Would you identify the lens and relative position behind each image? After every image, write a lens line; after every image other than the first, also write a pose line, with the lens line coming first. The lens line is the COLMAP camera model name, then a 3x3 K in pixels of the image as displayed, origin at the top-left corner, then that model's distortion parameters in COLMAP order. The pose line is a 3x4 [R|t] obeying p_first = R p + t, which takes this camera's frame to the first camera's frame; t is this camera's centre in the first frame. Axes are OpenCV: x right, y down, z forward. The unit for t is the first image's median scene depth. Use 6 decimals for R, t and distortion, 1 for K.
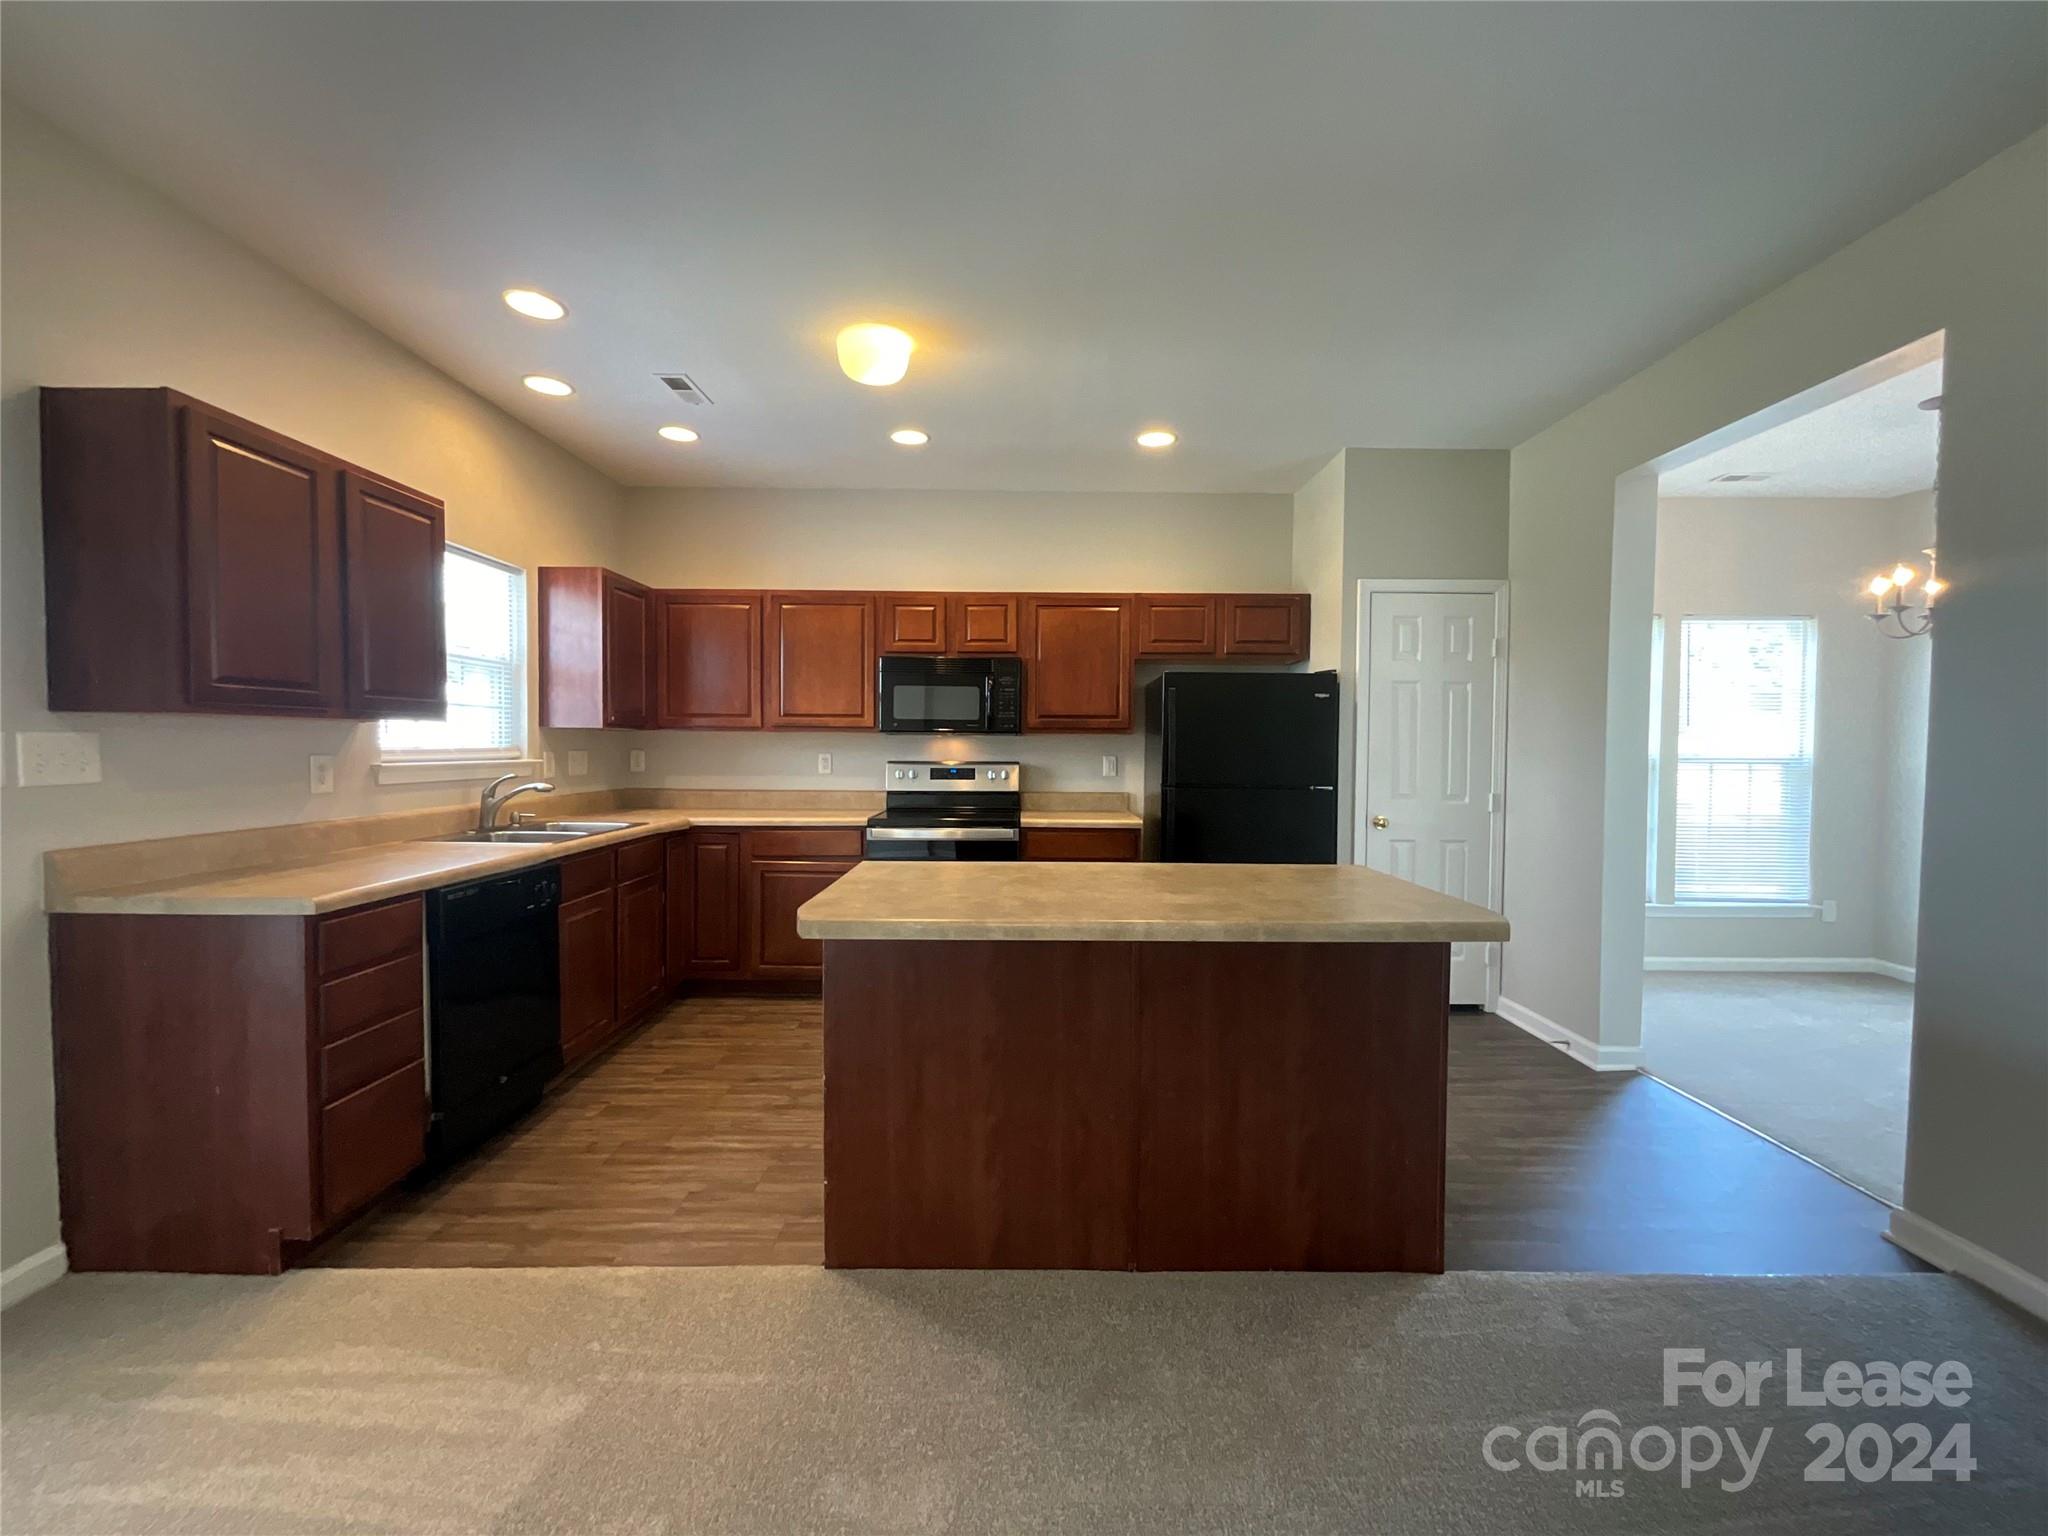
lens RADIAL K [[830.4, 0, 1024.0], [0, 830.4, 768.0], [0, 0, 1]] dist [-0.001577, -0.000443]
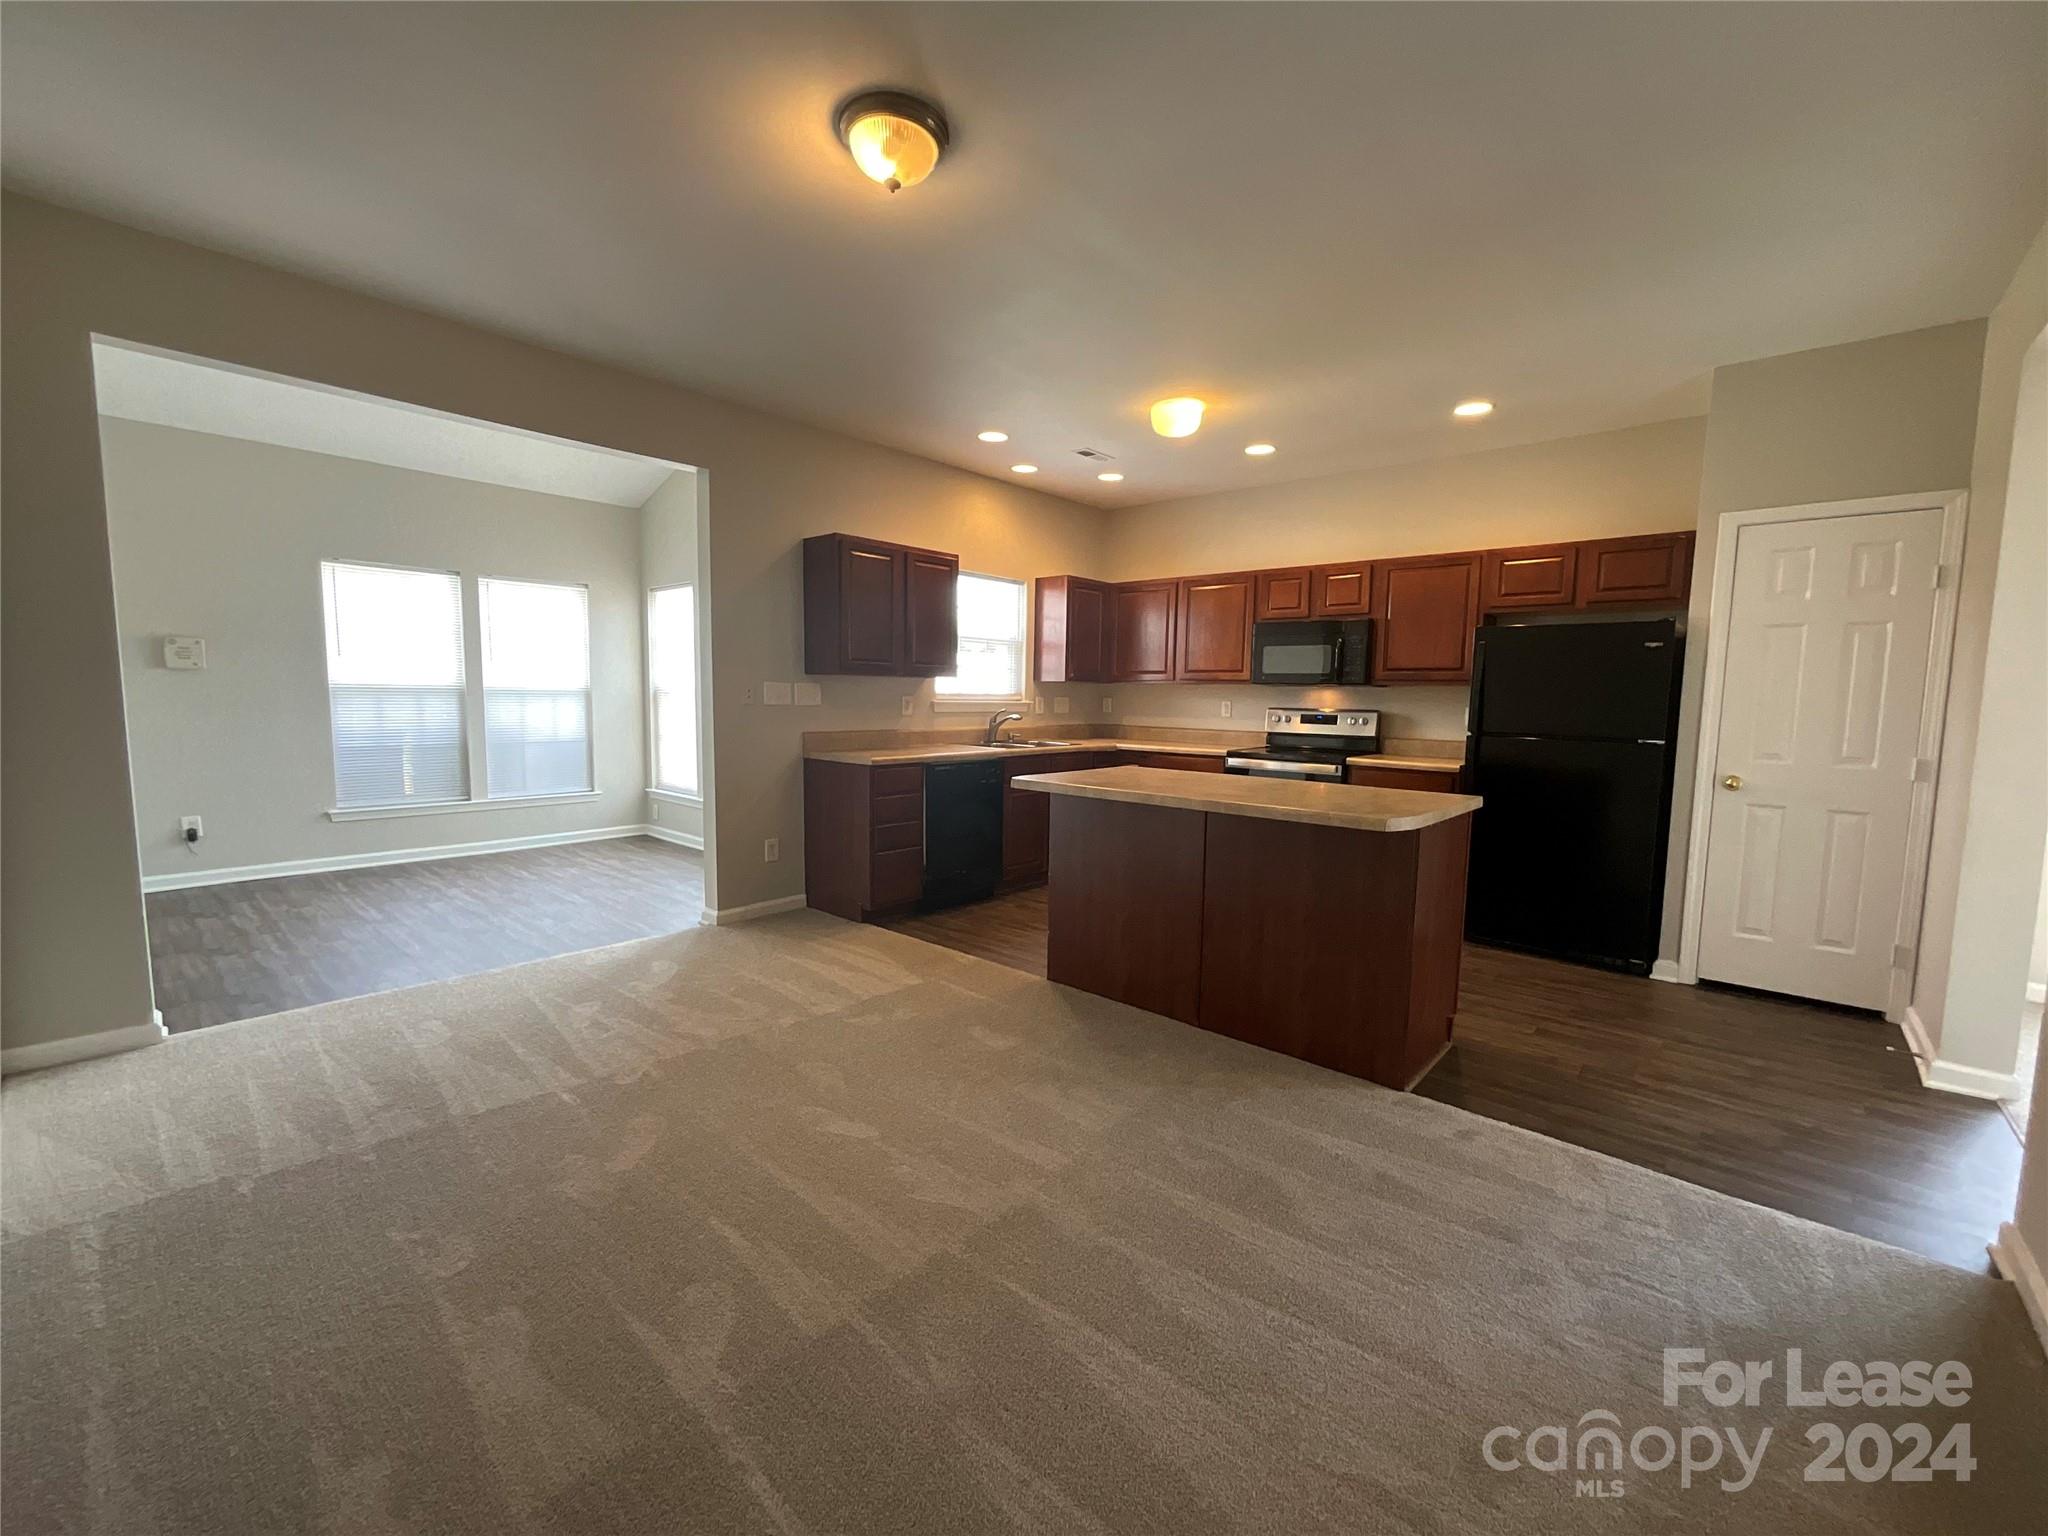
lens RADIAL K [[830.4, 0, 1024.0], [0, 830.4, 768.0], [0, 0, 1]] dist [-0.001577, -0.000443]
pose [[0.745116, 0.065737, -0.663688, 0.453874], [-0.029486, 0.997404, 0.065688, 0.012523], [0.666283, -0.029376, 0.745120, -0.189041]]
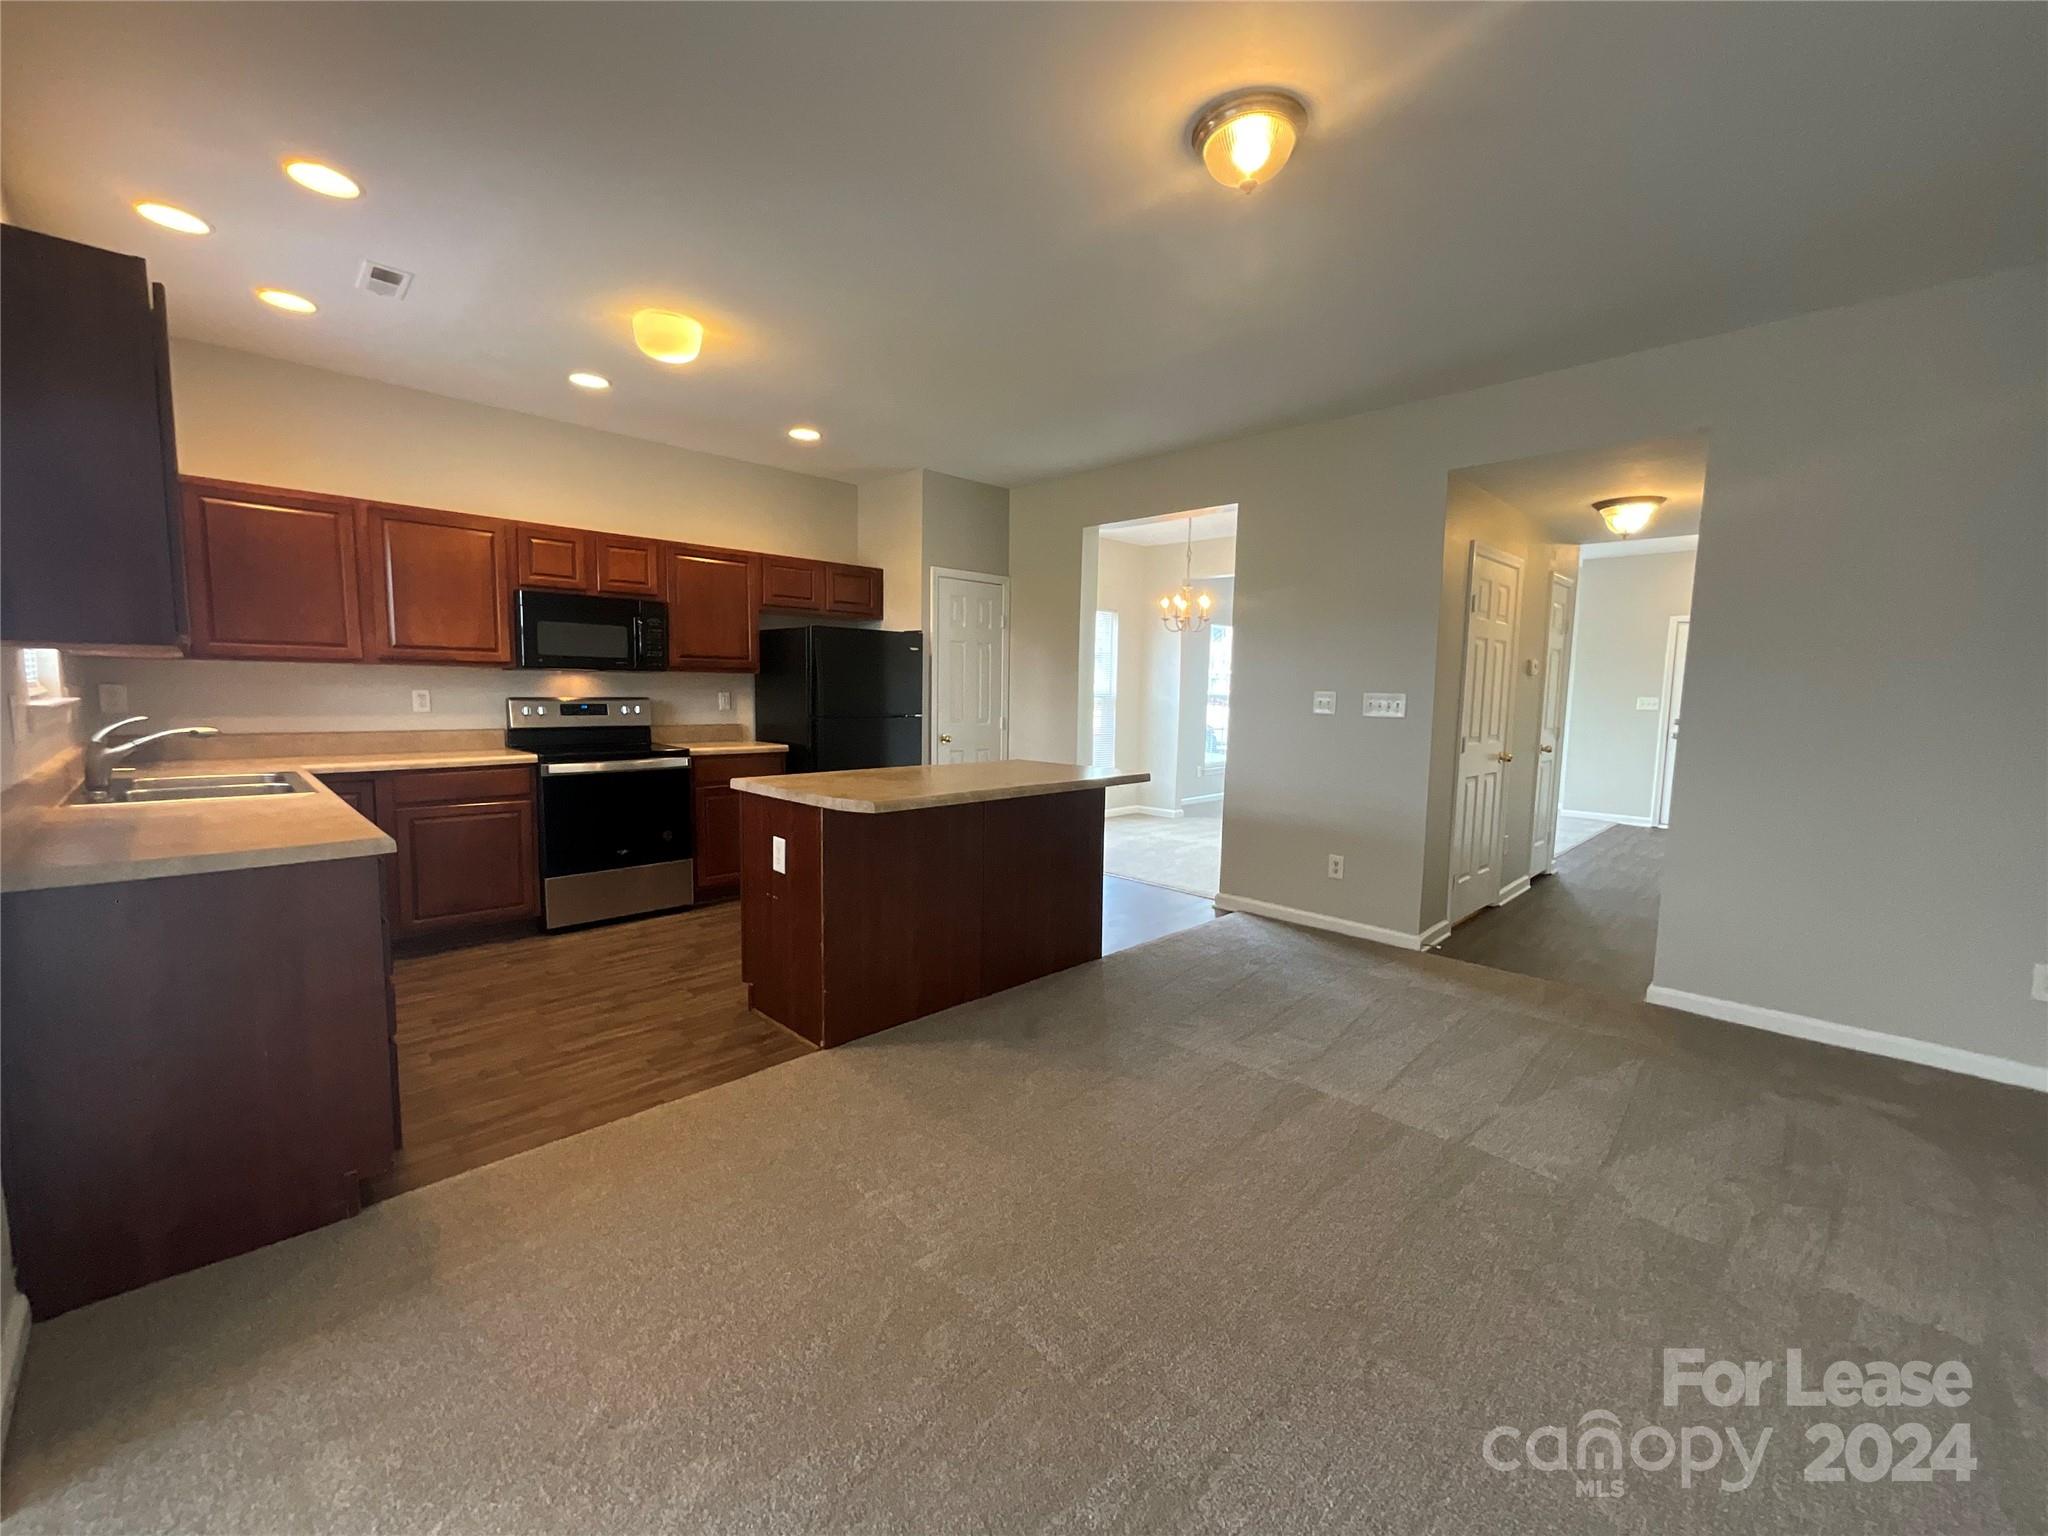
lens RADIAL K [[829.5, 0, 1024.0], [0, 829.5, 768.0], [0, 0, 1]] dist [-0.017627, -0.000083]
pose [[0.707302, -0.063446, 0.704059, -0.489378], [0.009806, 0.996749, 0.079970, 0.002894], [-0.706844, -0.049659, 0.705624, -0.113944]]
